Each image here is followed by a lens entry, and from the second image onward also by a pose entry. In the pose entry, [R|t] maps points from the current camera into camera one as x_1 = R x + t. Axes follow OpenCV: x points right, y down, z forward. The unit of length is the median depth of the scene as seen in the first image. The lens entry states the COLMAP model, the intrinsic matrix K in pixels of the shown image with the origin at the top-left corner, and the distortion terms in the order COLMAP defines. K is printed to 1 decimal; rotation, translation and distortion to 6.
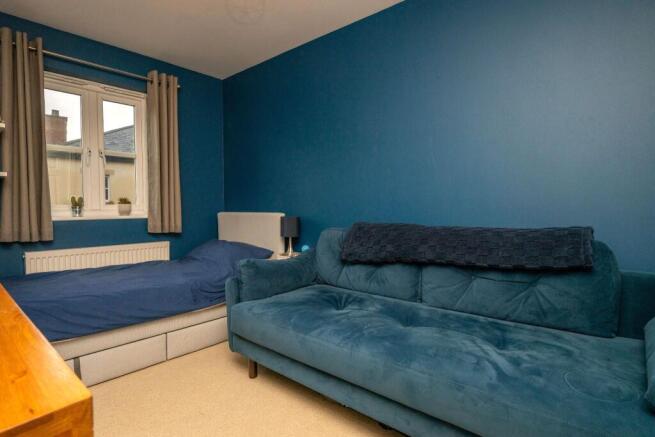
lens RADIAL K [[343.0, 0, 327.5], [0, 343.0, 218.5], [0, 0, 1]] dist [-0.002813, -0.001183]
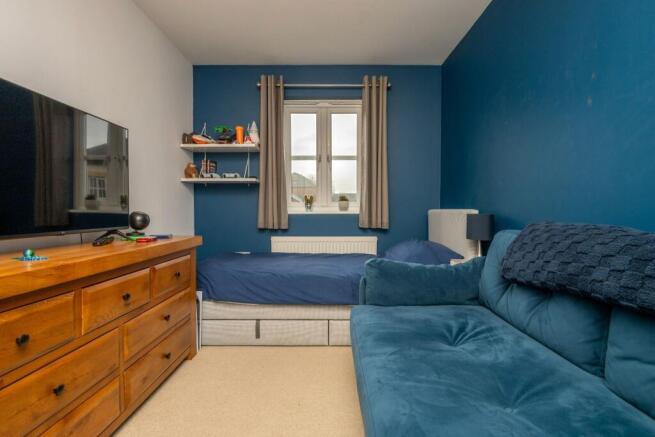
lens RADIAL K [[343.0, 0, 327.5], [0, 343.0, 218.5], [0, 0, 1]] dist [-0.002813, -0.001183]
pose [[0.658200, 0.024328, -0.752450, 0.255003], [-0.026856, 0.999600, 0.008826, 0.007661], [0.752364, 0.014399, 0.658590, 0.230564]]
